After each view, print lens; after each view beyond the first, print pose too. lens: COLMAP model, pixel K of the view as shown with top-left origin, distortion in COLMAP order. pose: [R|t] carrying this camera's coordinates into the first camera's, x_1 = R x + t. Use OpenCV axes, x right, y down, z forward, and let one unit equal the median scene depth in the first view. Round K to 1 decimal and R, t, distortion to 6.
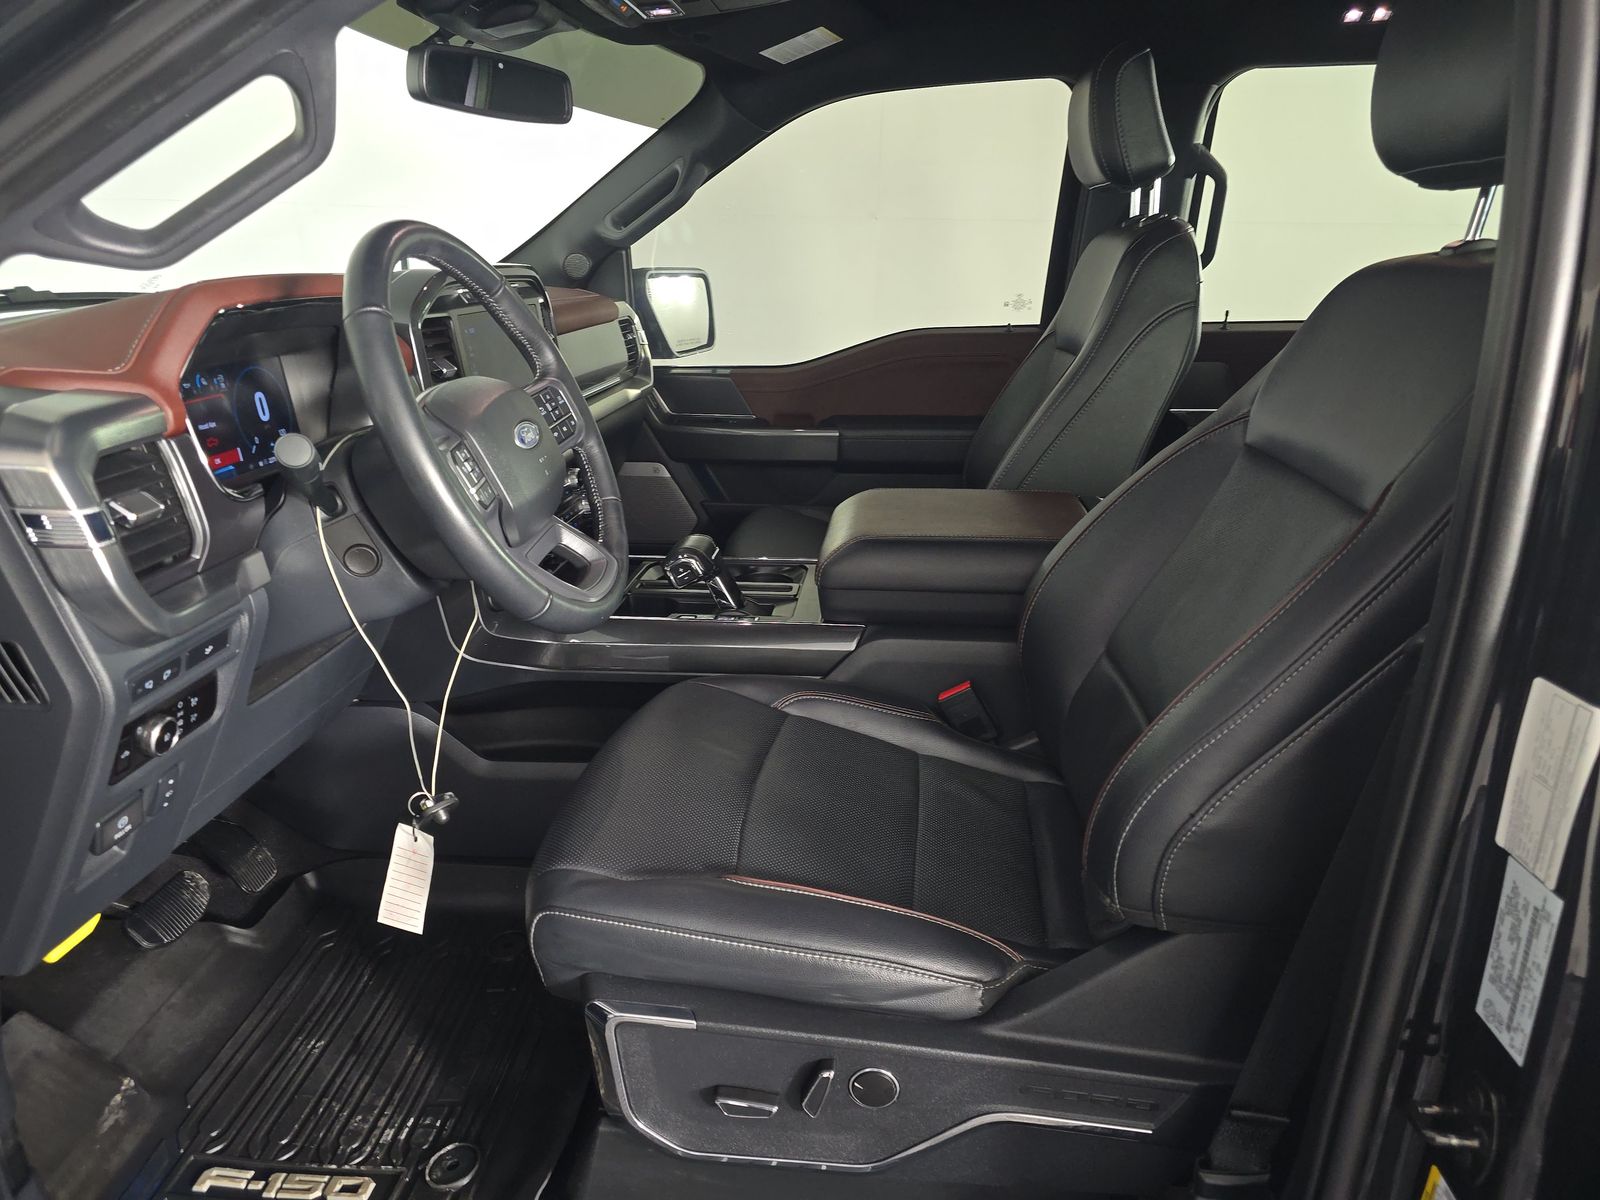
lens RADIAL K [[1111.3, 0, 822.0], [0, 1111.3, 599.6], [0, 0, 1]] dist [0.048508, -0.041432]
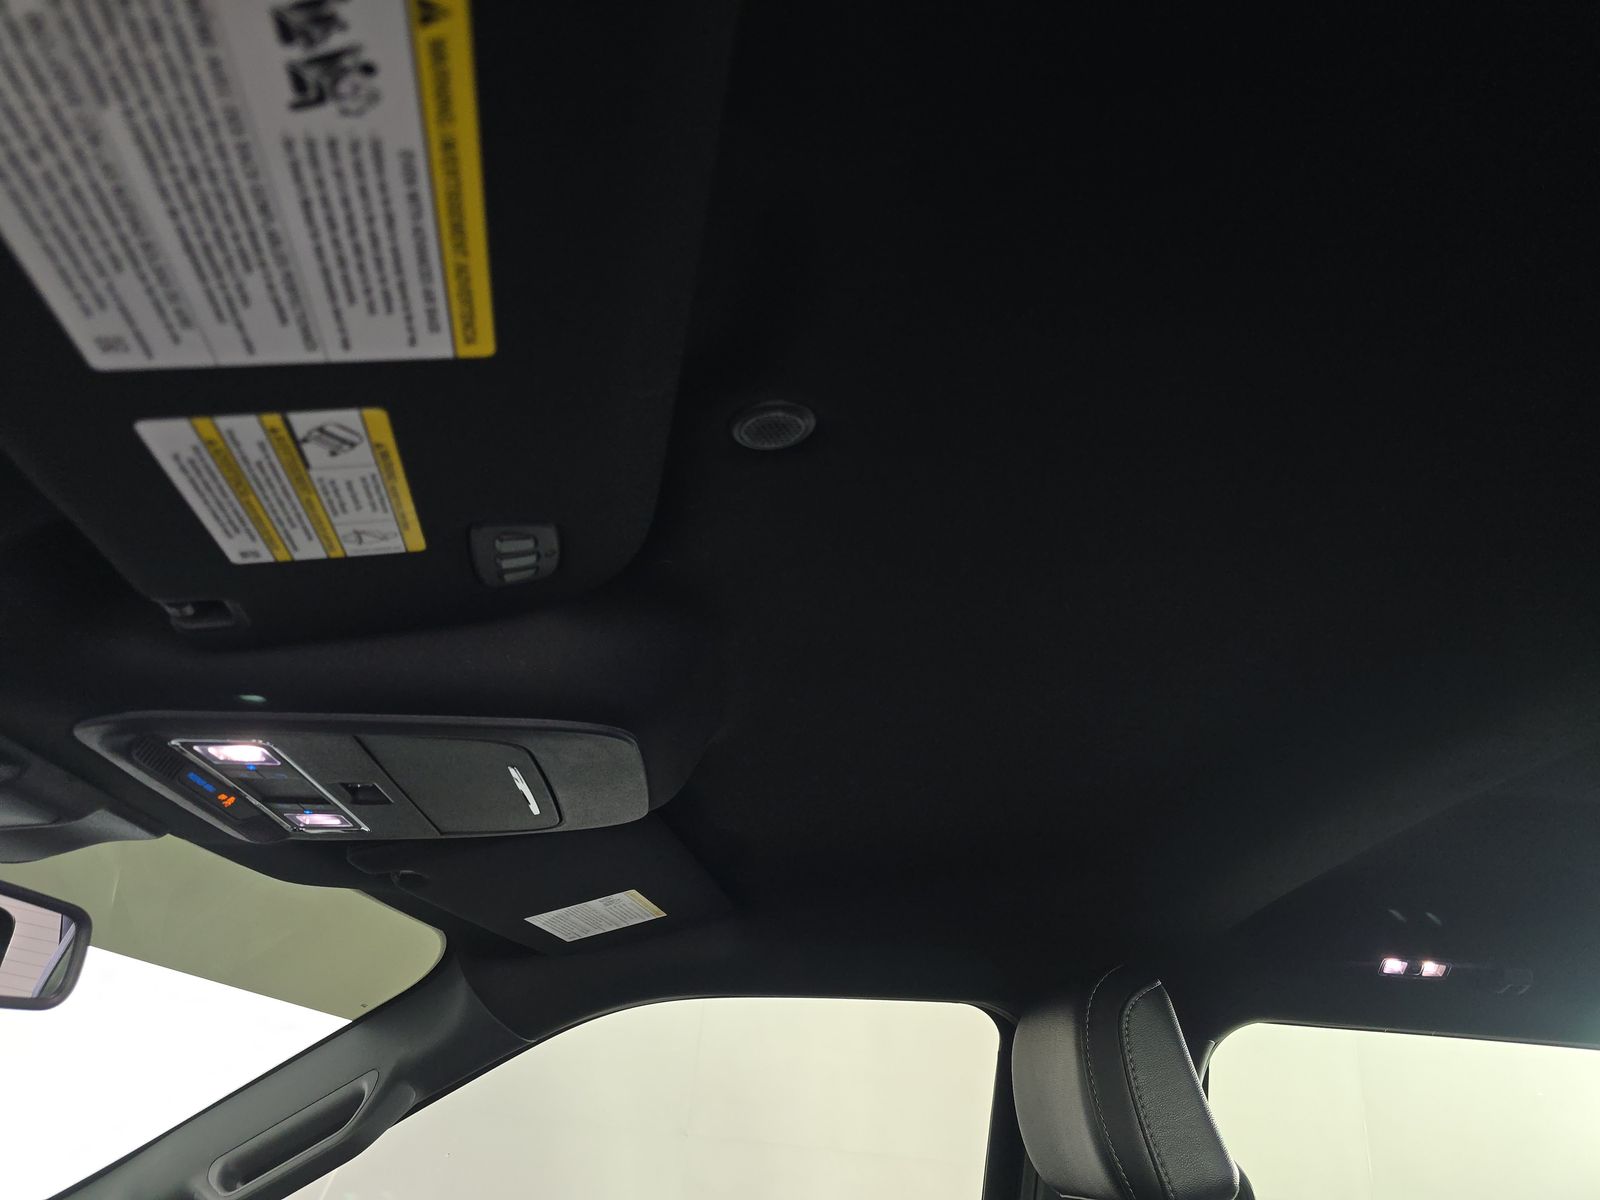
lens RADIAL K [[1066.8, 0, 800.8], [0, 1066.8, 610.5], [0, 0, 1]] dist [0.057513, -0.068124]
pose [[0.986233, 0.133706, 0.097301, 0.012046], [-0.029431, 0.720942, -0.692371, -0.206960], [-0.162722, 0.679975, 0.714951, 0.440605]]
